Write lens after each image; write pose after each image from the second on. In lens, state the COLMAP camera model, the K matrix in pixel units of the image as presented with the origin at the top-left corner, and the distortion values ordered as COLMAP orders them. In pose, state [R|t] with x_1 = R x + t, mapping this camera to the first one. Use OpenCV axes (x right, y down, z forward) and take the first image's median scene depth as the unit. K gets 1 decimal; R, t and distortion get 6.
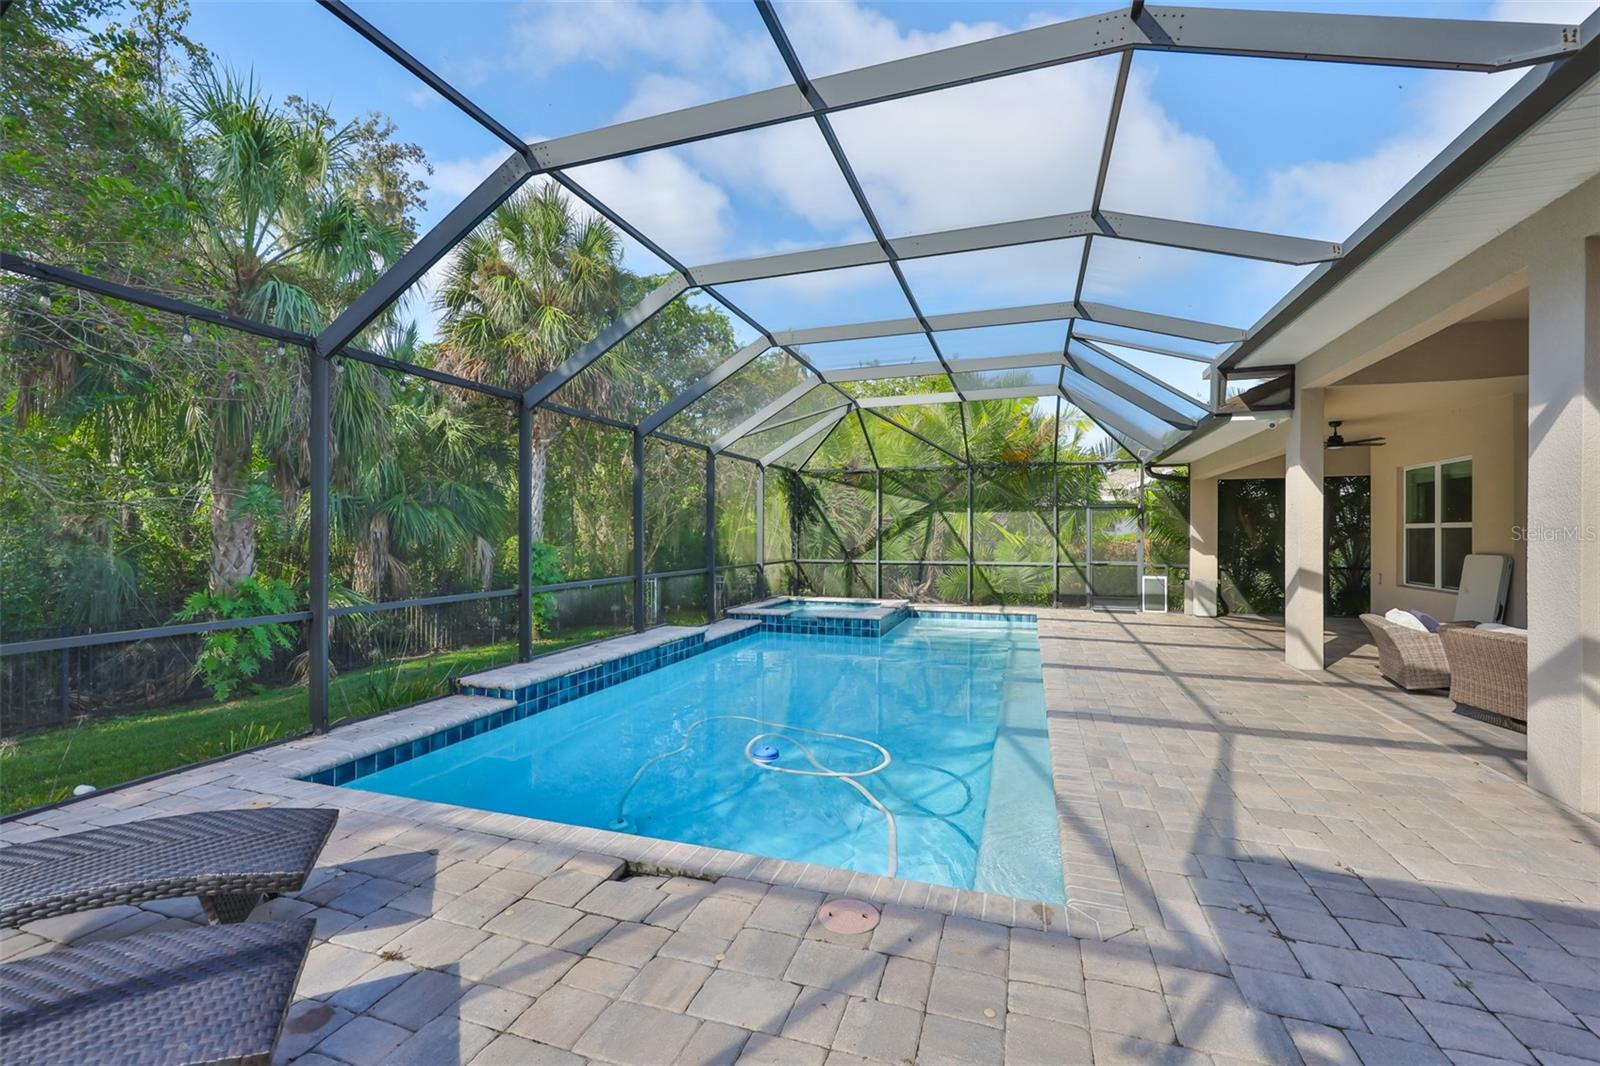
lens RADIAL K [[695.7, 0, 814.1], [0, 695.7, 542.3], [0, 0, 1]] dist [-0.002068, -0.000265]
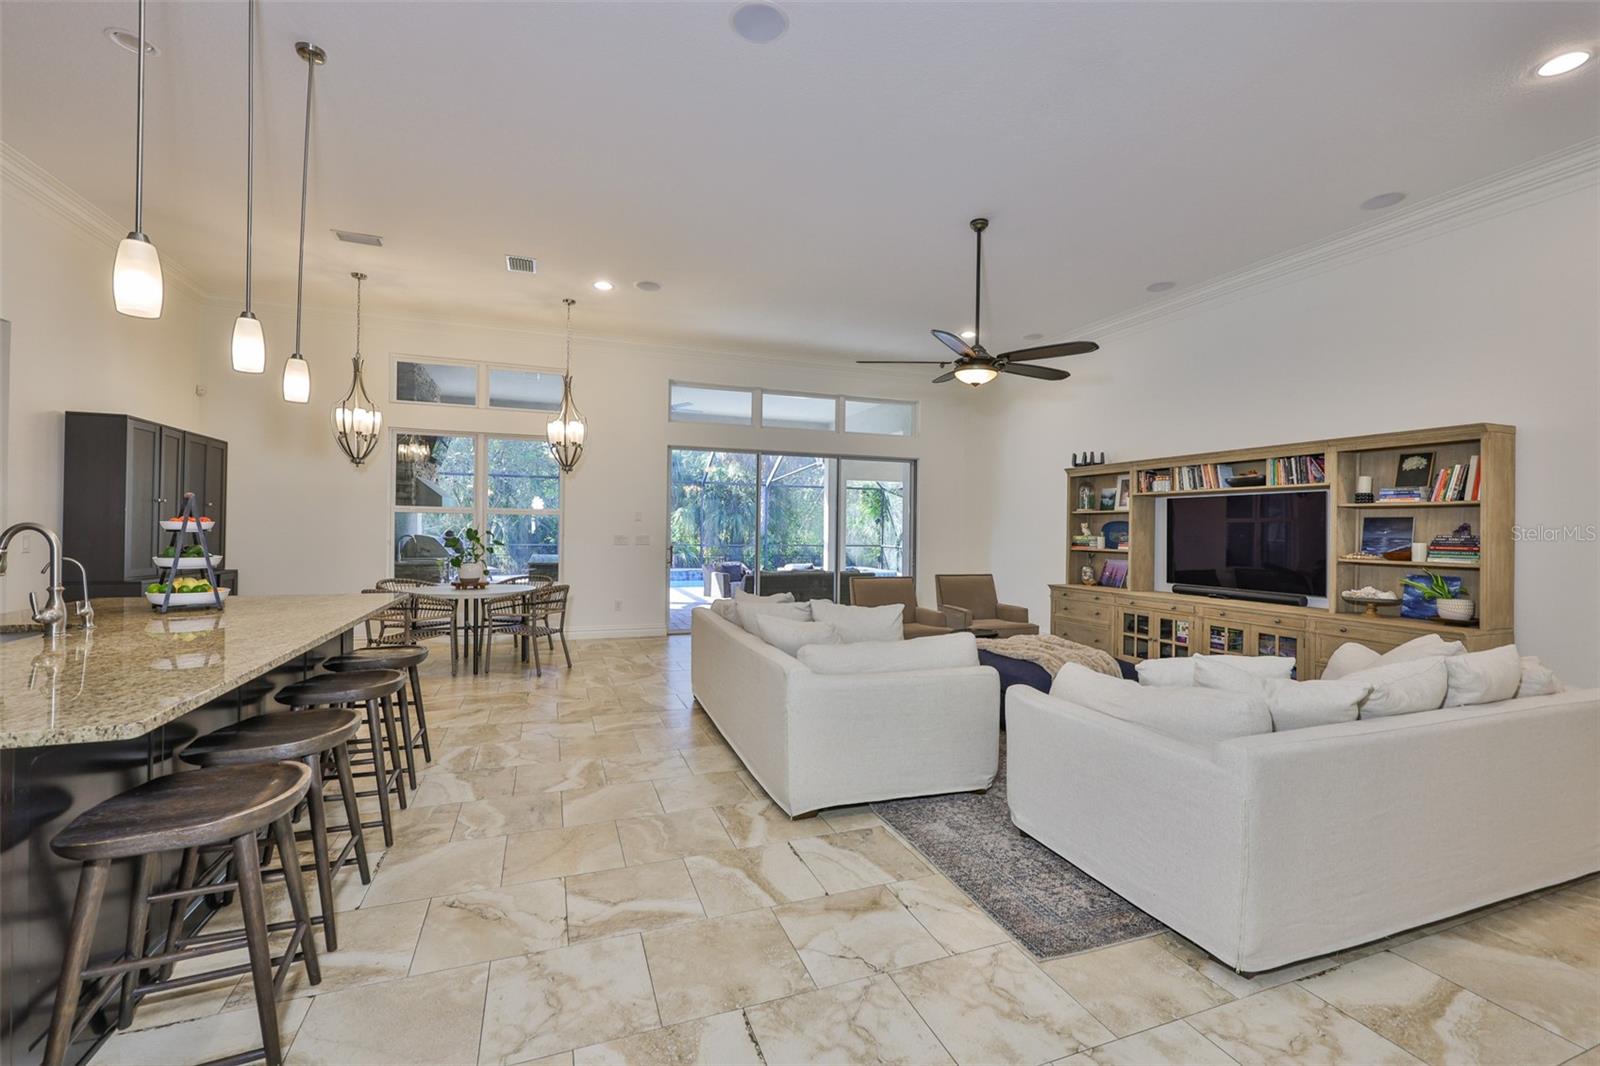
lens RADIAL K [[674.1, 0, 803.8], [0, 674.1, 527.2], [0, 0, 1]] dist [-0.002423, 0.000073]
pose [[0.638014, 0.002707, -0.770020, 1.438708], [-0.006979, 0.999973, -0.002267, -0.010031], [0.769993, 0.006820, 0.638016, -0.206588]]
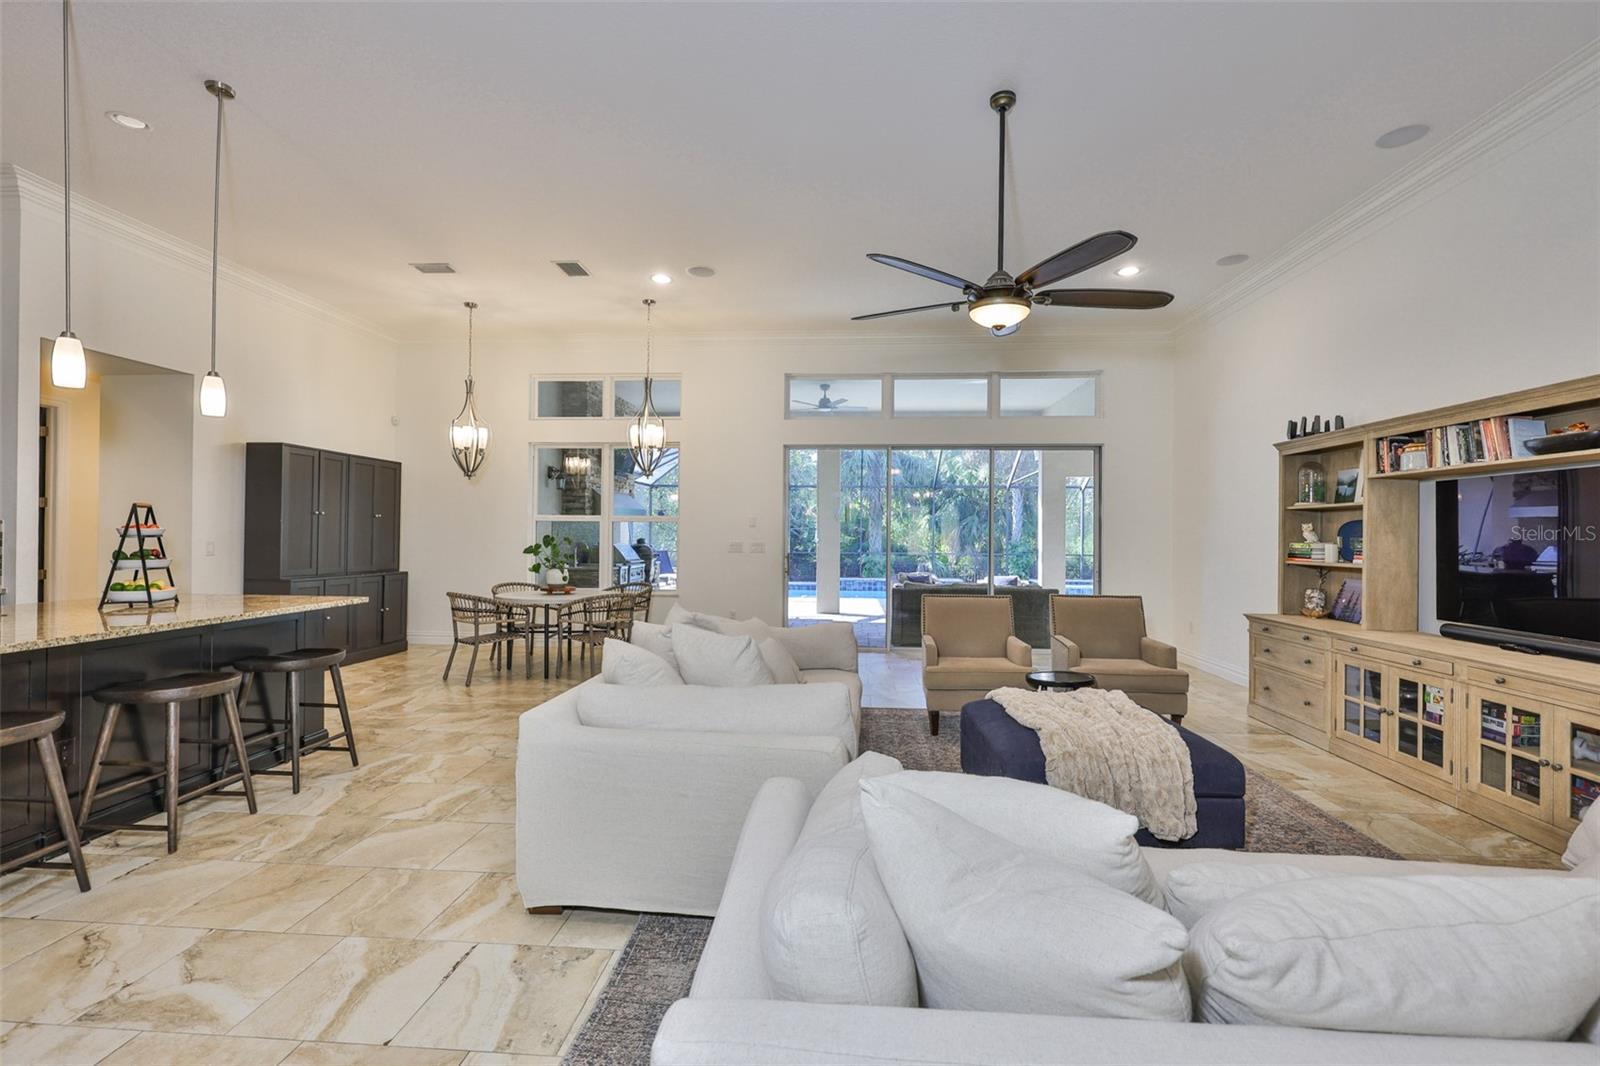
lens RADIAL K [[687.9, 0, 805.5], [0, 687.9, 531.1], [0, 0, 1]] dist [-0.000769, -0.000597]
pose [[0.259451, -0.005818, -0.965739, 1.454671], [-0.002991, 0.999972, -0.006828, -0.008442], [0.965752, 0.004660, 0.259427, 0.003006]]
